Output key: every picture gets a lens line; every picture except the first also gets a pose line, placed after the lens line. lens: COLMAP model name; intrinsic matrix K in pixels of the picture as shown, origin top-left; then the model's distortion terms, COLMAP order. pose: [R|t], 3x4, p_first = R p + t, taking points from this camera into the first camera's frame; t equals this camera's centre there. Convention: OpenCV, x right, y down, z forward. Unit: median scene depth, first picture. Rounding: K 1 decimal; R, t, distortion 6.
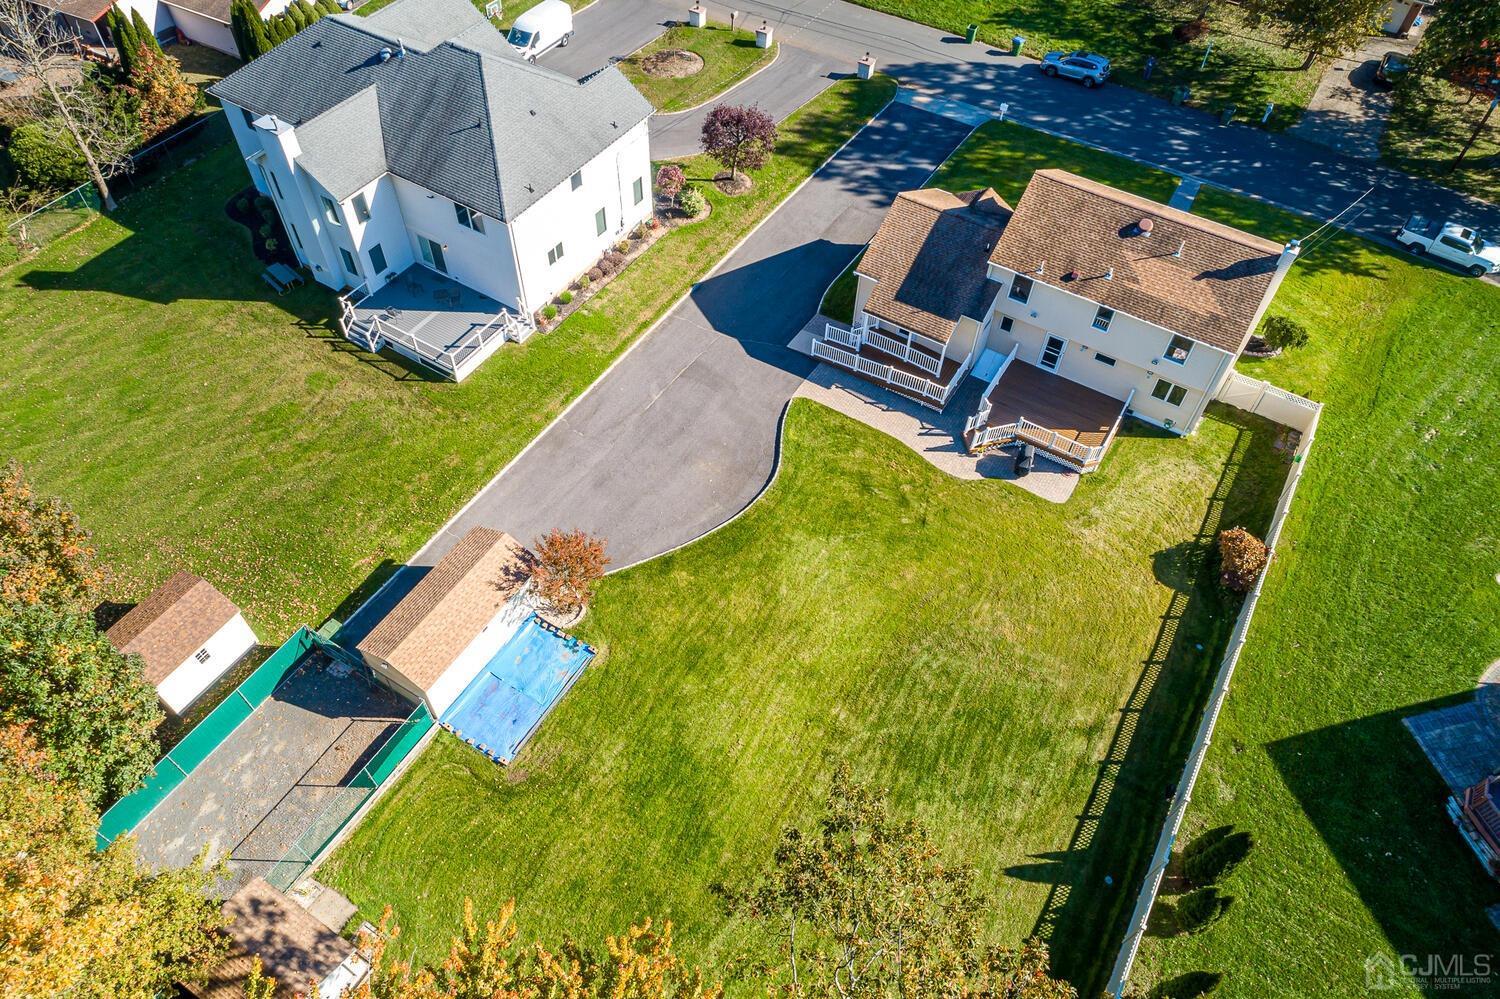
lens RADIAL K [[982.3, 0, 750.0], [0, 982.3, 499.5], [0, 0, 1]] dist [0.002816, 0.001956]
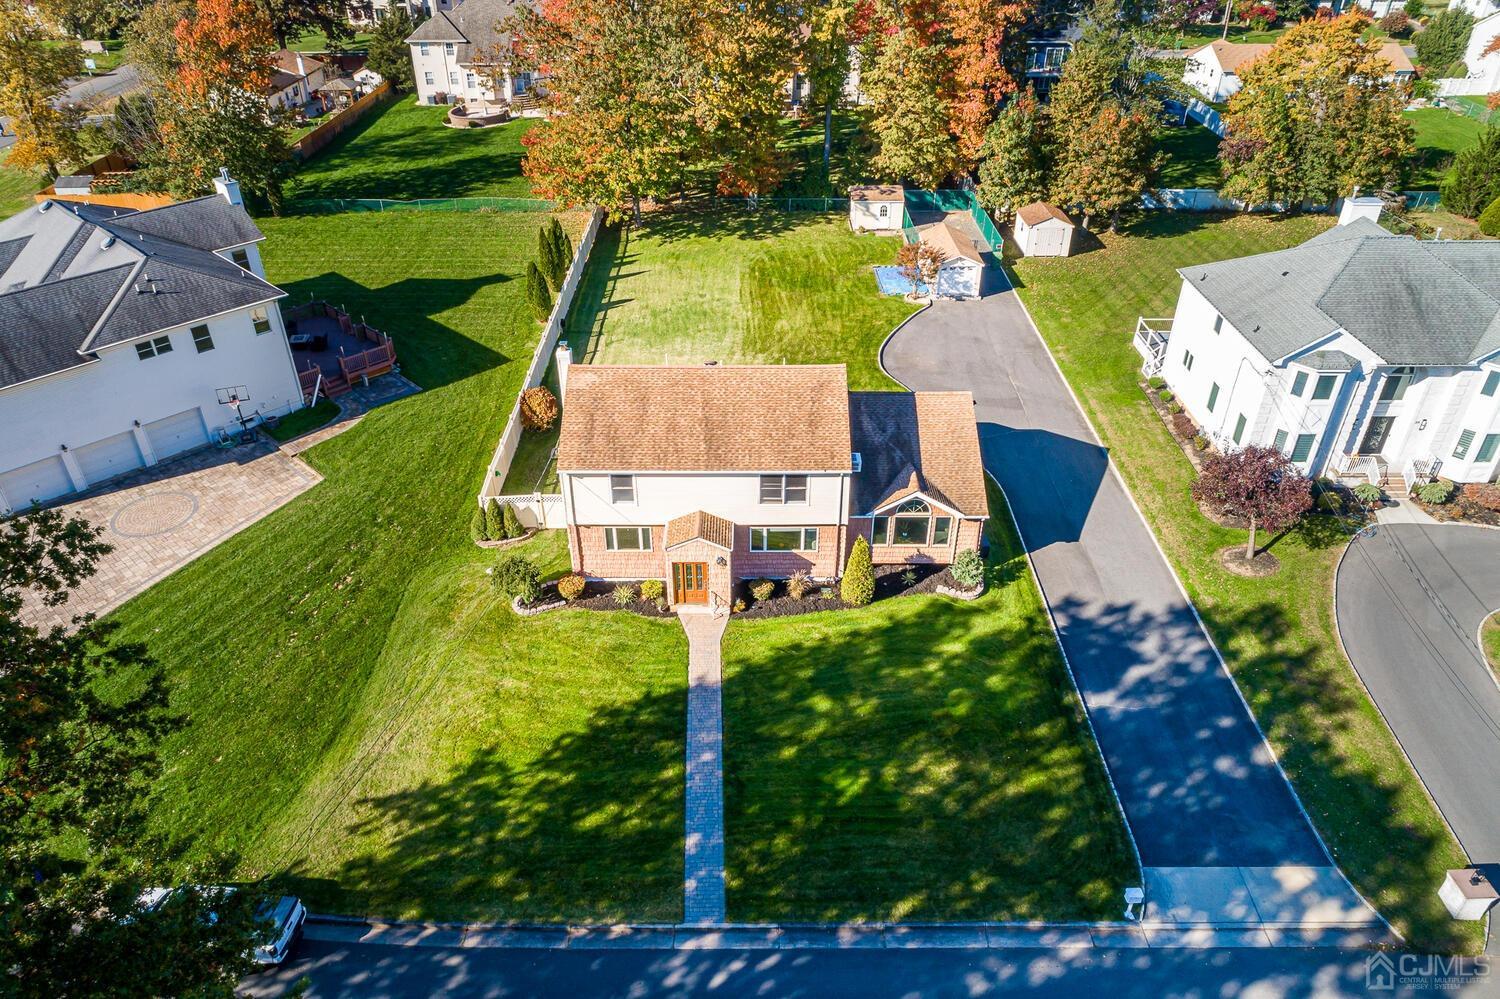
lens RADIAL K [[982.3, 0, 750.0], [0, 982.3, 499.5], [0, 0, 1]] dist [0.002816, 0.001956]
pose [[-0.843075, 0.283414, -0.457057, 0.791005], [-0.435026, 0.140282, 0.889423, -1.048860], [0.316192, 0.948682, 0.005024, 1.070469]]
